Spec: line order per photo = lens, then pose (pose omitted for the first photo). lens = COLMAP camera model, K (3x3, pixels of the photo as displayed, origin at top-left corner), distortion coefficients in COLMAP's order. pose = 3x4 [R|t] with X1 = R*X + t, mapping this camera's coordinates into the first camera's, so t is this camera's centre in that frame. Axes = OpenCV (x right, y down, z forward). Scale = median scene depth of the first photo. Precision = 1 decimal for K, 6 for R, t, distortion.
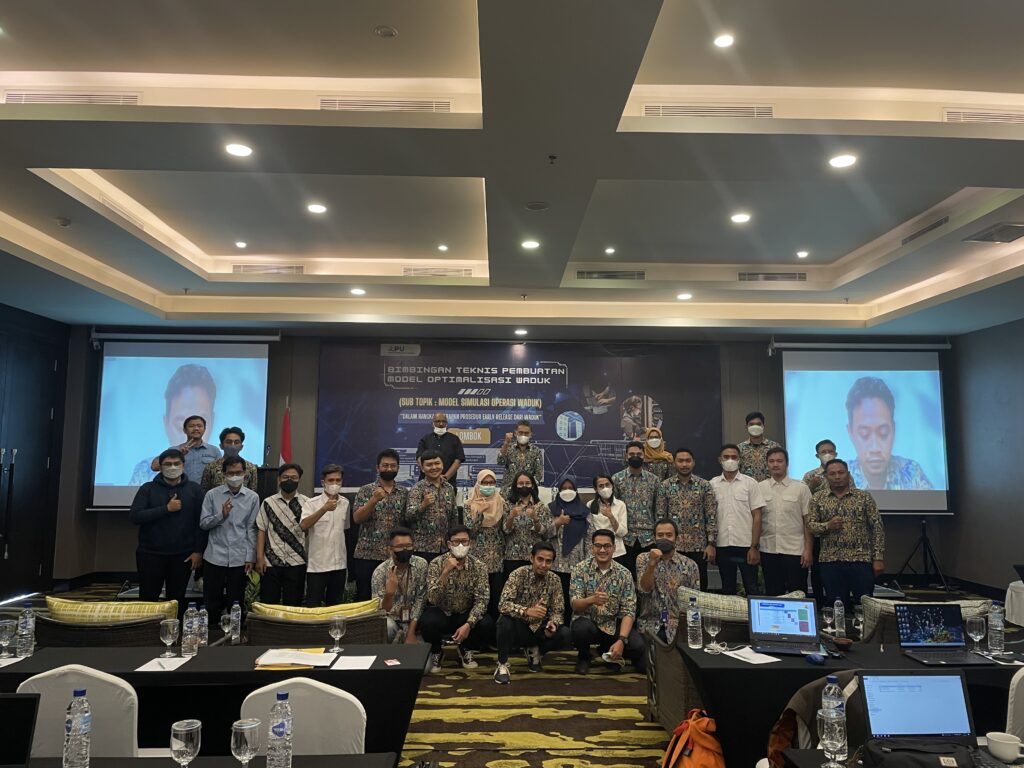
lens RADIAL K [[767.0, 0, 512.2], [0, 767.0, 378.9], [0, 0, 1]] dist [0.012779, -0.019770]
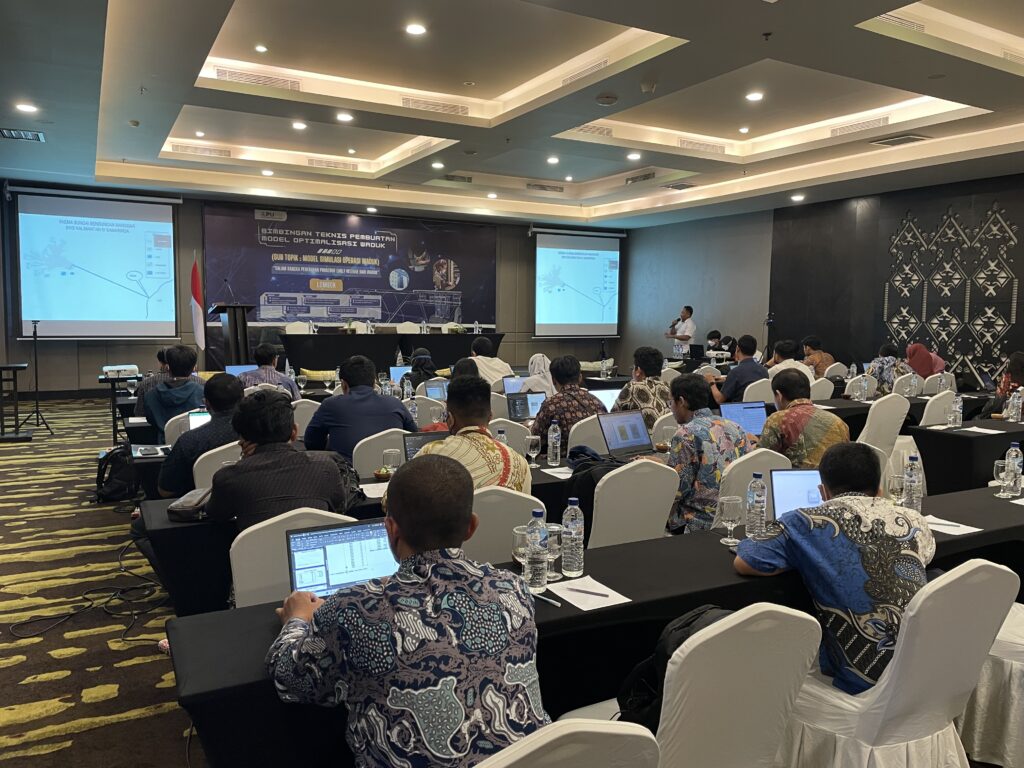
lens RADIAL K [[767.0, 0, 512.3], [0, 767.0, 385.6], [0, 0, 1]] dist [0.012779, -0.019770]
pose [[0.888790, -0.037077, 0.456812, -0.386813], [-0.059570, 0.978922, 0.195356, -0.034782], [-0.454426, -0.200843, 0.867847, -0.349243]]
